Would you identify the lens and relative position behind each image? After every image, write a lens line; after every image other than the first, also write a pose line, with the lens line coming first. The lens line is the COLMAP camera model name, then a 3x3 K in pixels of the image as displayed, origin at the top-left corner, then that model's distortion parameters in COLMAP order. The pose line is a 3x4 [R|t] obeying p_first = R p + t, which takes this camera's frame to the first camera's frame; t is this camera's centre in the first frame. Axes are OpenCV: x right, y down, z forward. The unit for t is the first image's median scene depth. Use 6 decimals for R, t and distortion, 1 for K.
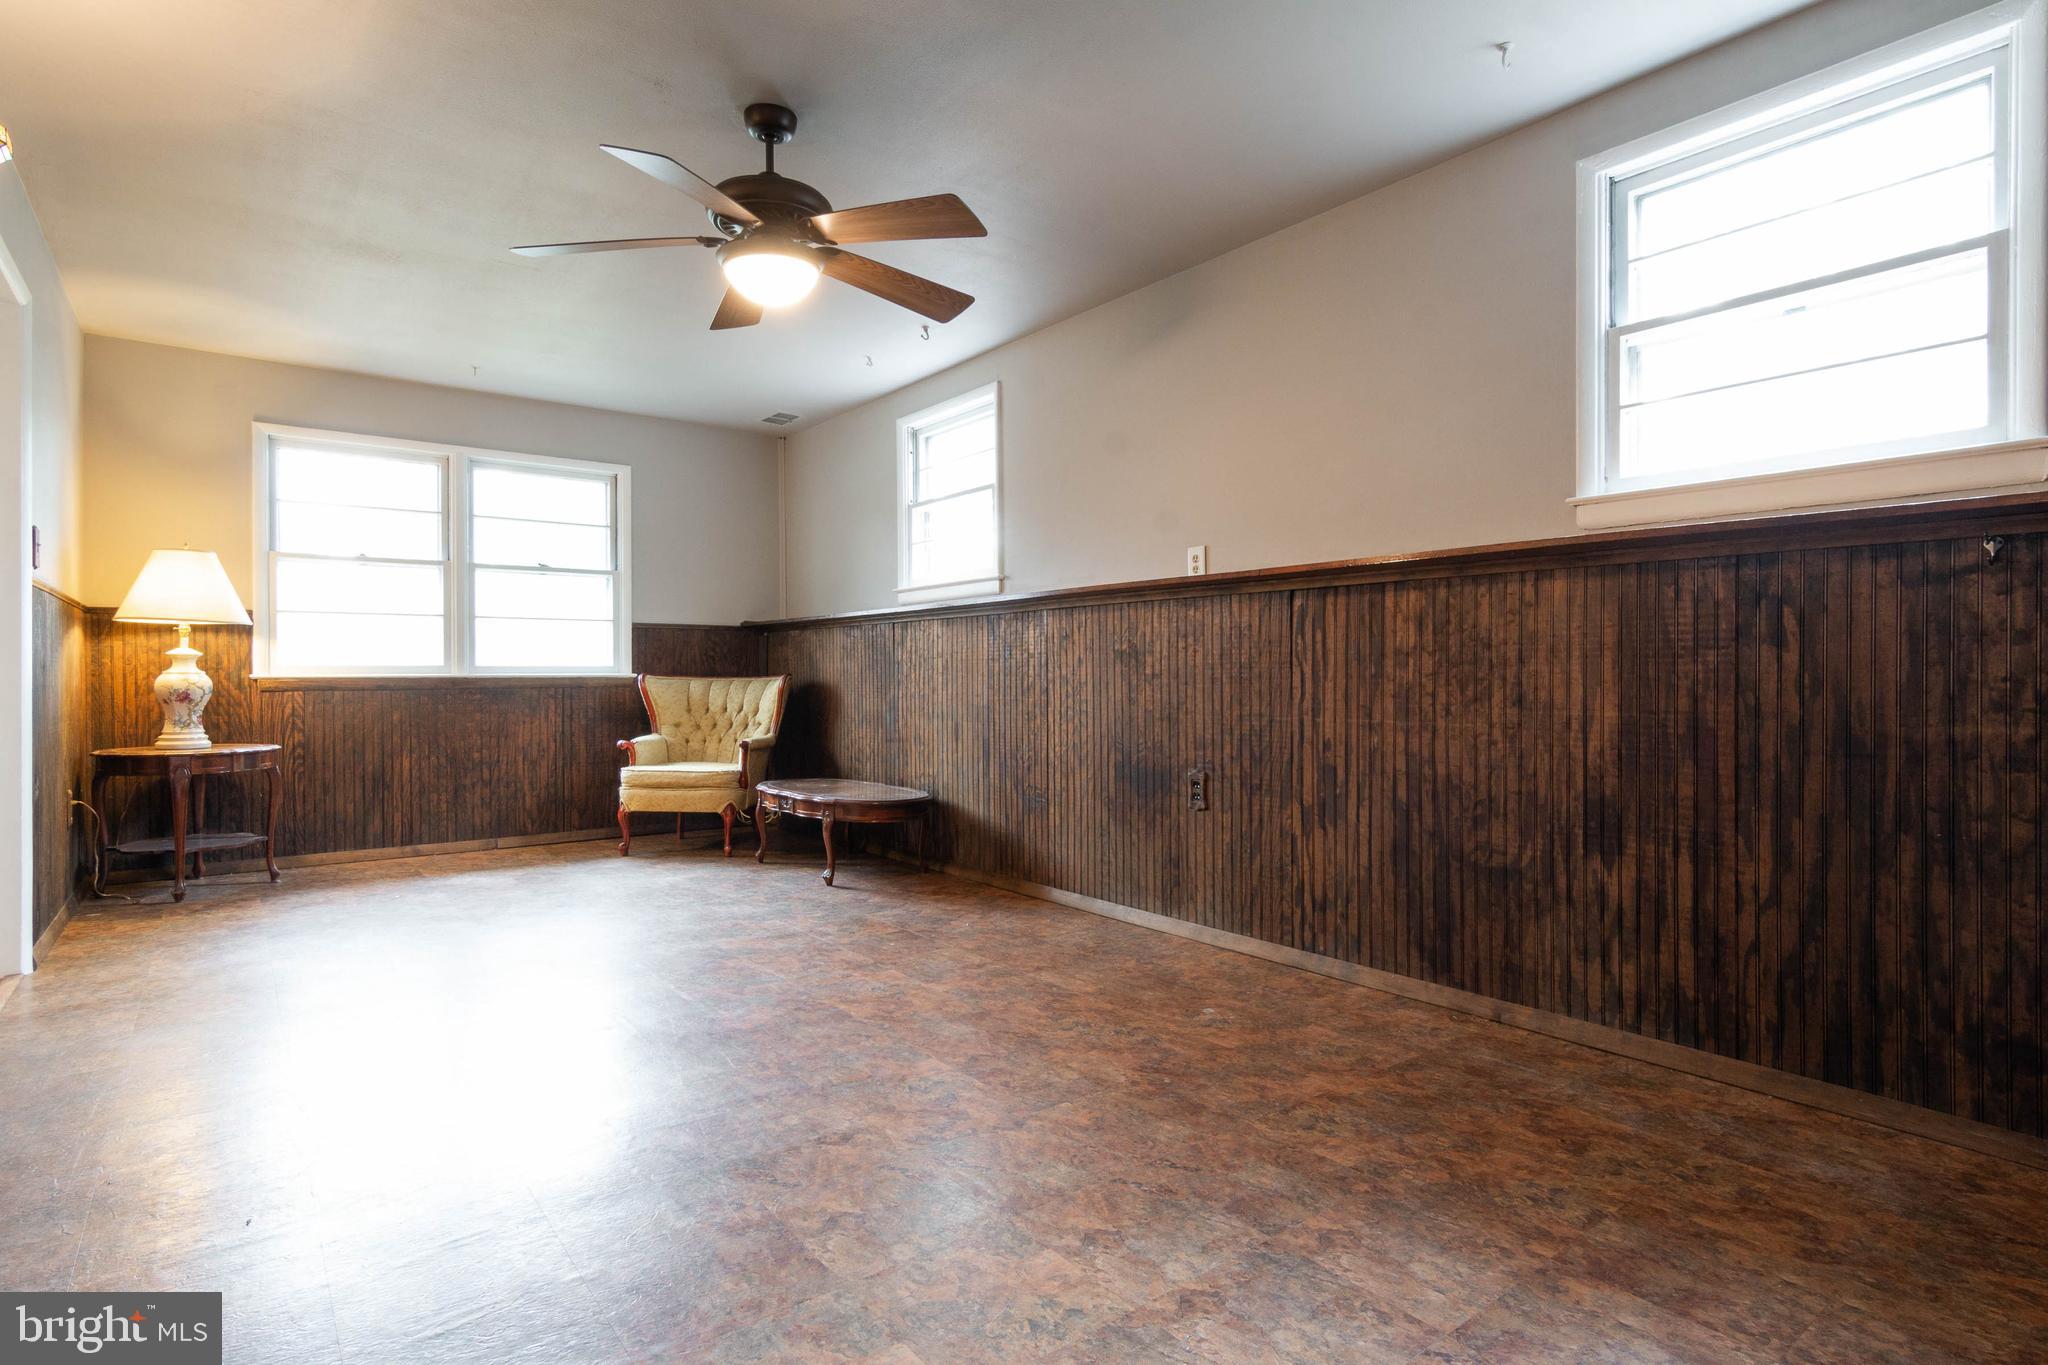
lens RADIAL K [[1033.9, 0, 1032.8], [0, 1033.9, 683.6], [0, 0, 1]] dist [-0.008280, 0.002756]
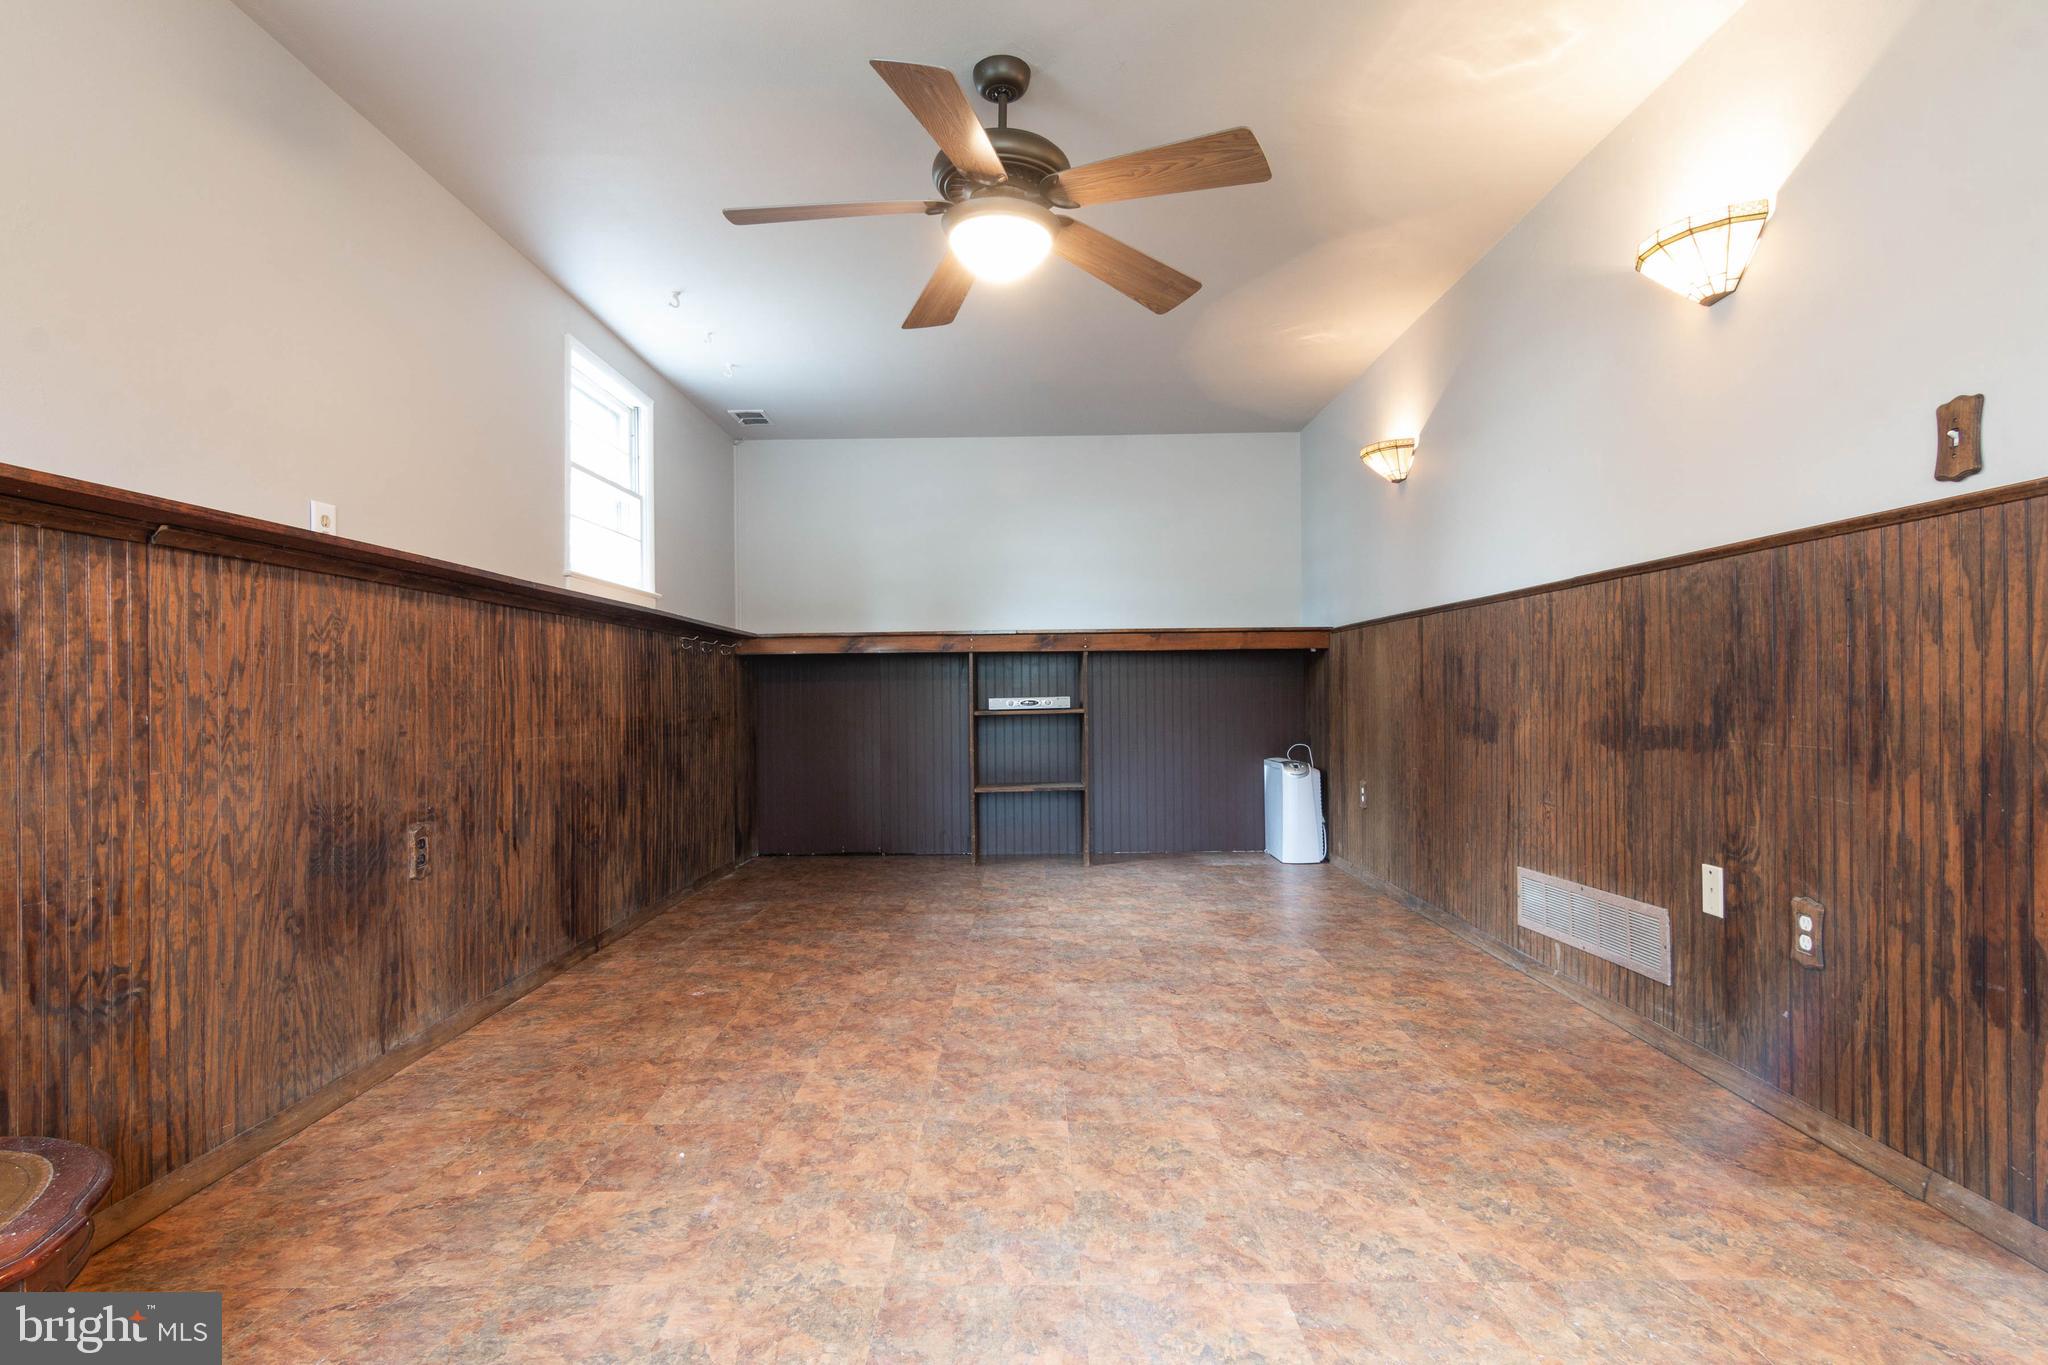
lens RADIAL K [[1033.9, 0, 1026.5], [0, 1033.9, 685.1], [0, 0, 1]] dist [-0.008280, 0.002756]
pose [[-0.780961, 0.010563, 0.624490, -0.751175], [0.011585, 0.999930, -0.002424, -0.009807], [-0.624472, 0.005342, -0.781029, 1.531858]]
